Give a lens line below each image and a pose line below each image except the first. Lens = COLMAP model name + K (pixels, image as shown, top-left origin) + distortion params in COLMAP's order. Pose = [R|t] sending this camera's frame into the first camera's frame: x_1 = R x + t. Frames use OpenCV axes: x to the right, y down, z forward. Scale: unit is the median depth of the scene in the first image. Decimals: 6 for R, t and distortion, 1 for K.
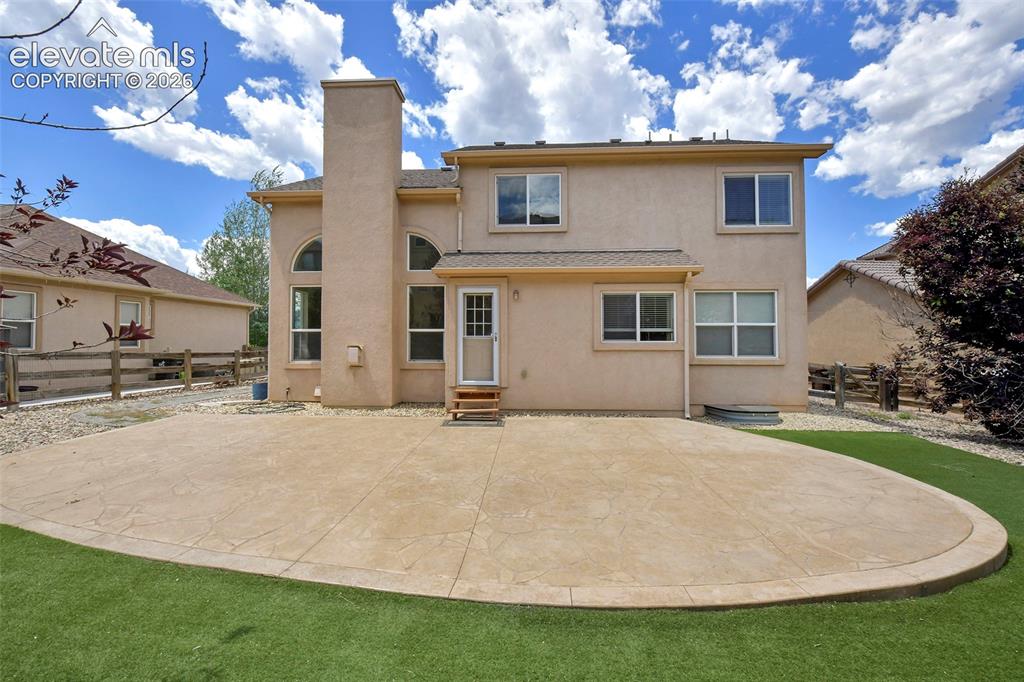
lens RADIAL K [[461.8, 0, 512.0], [0, 461.8, 341.0], [0, 0, 1]] dist [0.020861, 0.000093]
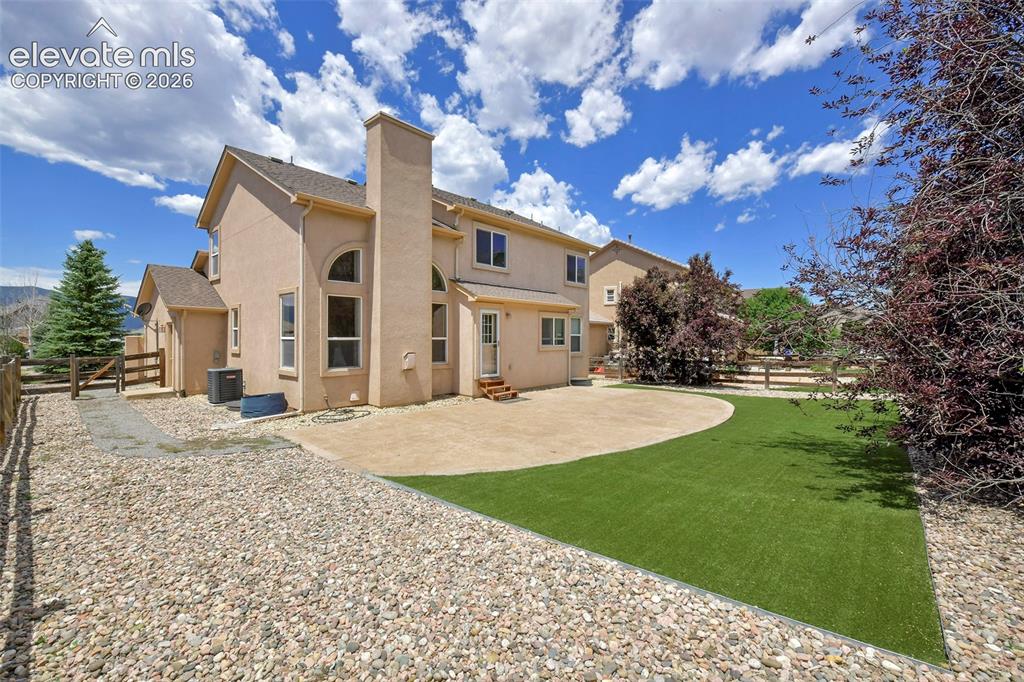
lens RADIAL K [[461.8, 0, 512.0], [0, 461.8, 341.0], [0, 0, 1]] dist [0.020861, 0.000093]
pose [[0.572564, -0.007592, 0.819825, -1.146109], [0.002121, 0.999967, 0.007779, -0.027138], [-0.819857, -0.002715, 0.572561, 0.112813]]
